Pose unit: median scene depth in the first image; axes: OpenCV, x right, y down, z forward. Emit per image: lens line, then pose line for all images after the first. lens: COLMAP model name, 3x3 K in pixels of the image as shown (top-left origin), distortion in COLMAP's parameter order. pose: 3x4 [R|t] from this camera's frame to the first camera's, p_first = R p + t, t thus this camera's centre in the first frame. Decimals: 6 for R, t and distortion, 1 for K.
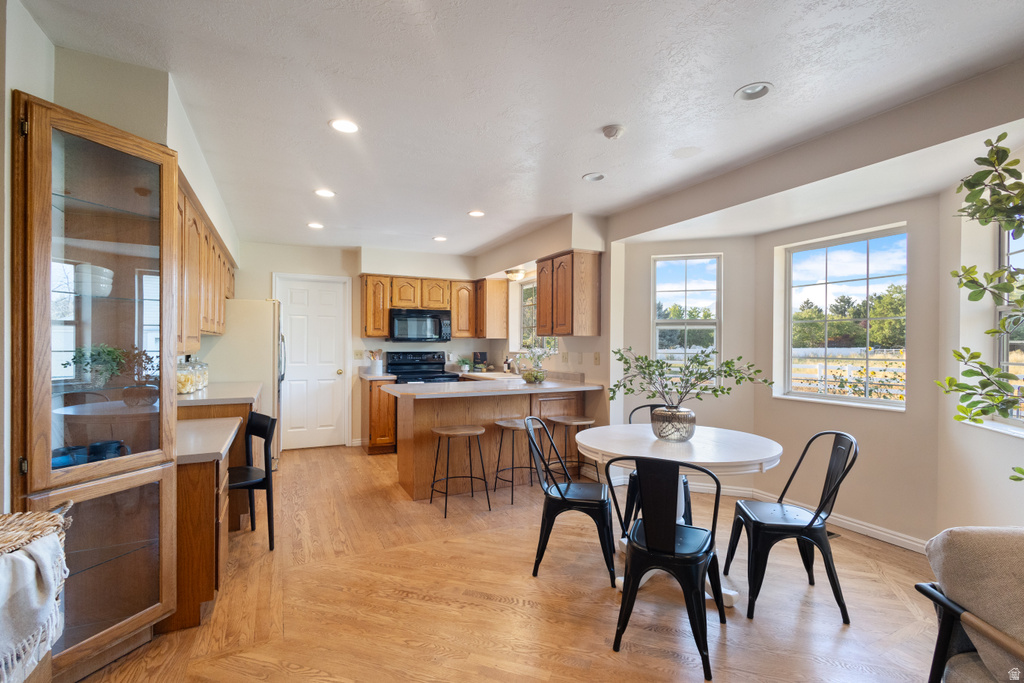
lens RADIAL K [[473.4, 0, 513.3], [0, 473.4, 343.2], [0, 0, 1]] dist [0.001195, 0.000109]
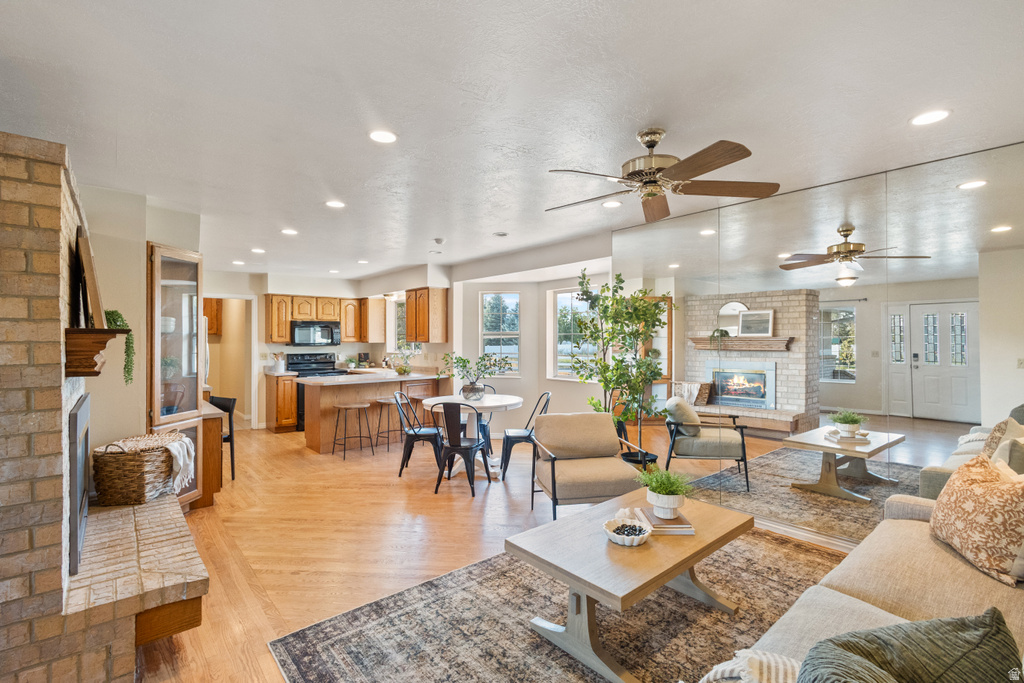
lens RADIAL K [[473.4, 0, 515.3], [0, 473.4, 337.1], [0, 0, 1]] dist [0.001195, 0.000109]
pose [[0.968390, -0.004823, 0.249395, 0.013207], [0.005877, 0.999977, -0.003482, -0.025070], [-0.249373, 0.004838, 0.968396, -0.514715]]
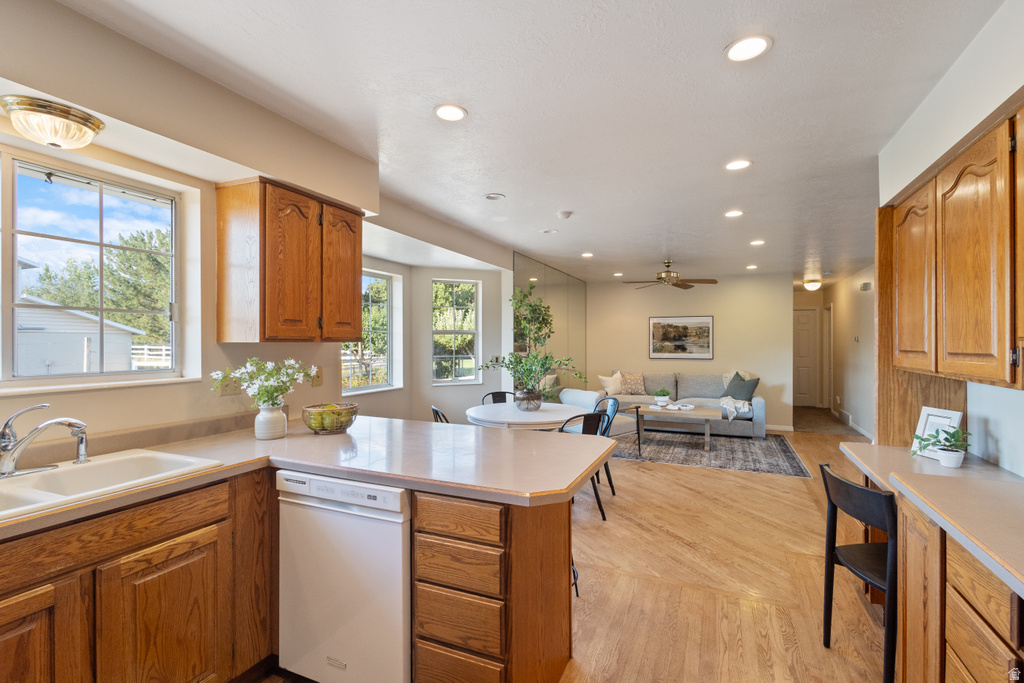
lens RADIAL K [[473.4, 0, 512.9], [0, 473.4, 346.8], [0, 0, 1]] dist [0.001195, 0.000109]
pose [[-0.640498, -0.012439, 0.767859, -0.478343], [-0.004064, 0.999910, 0.012809, -0.017618], [-0.767949, 0.005084, -0.640491, 1.161632]]
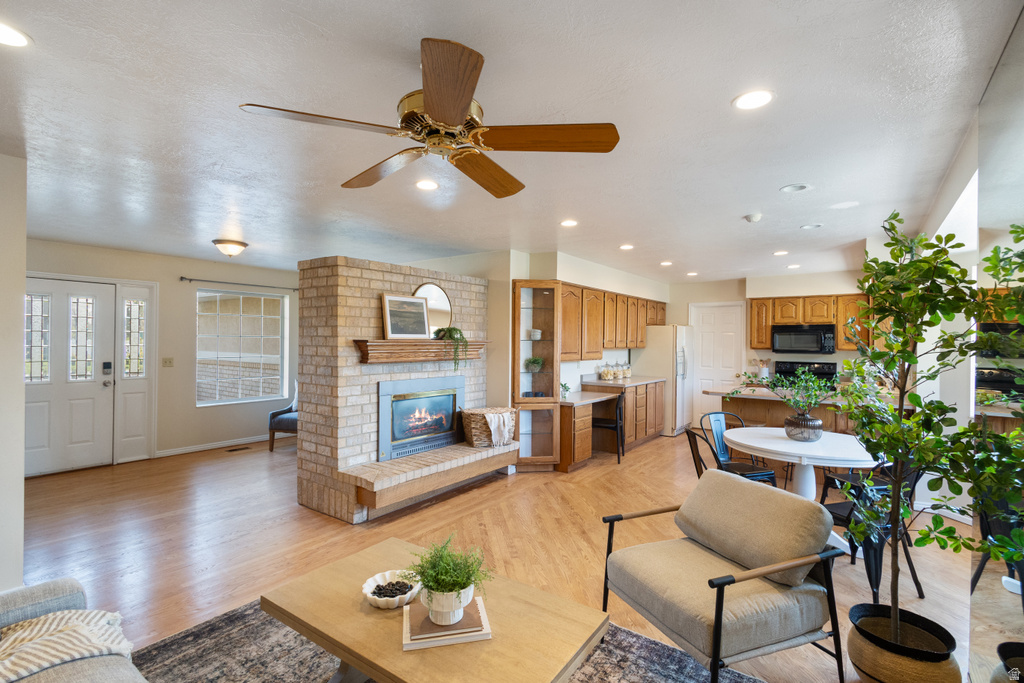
lens RADIAL K [[473.4, 0, 511.6], [0, 473.4, 342.7], [0, 0, 1]] dist [0.001195, 0.000109]
pose [[0.459396, 0.004764, -0.888219, 0.630581], [-0.005598, 0.999981, 0.002468, -0.035411], [0.888214, 0.003838, 0.459414, -0.171960]]
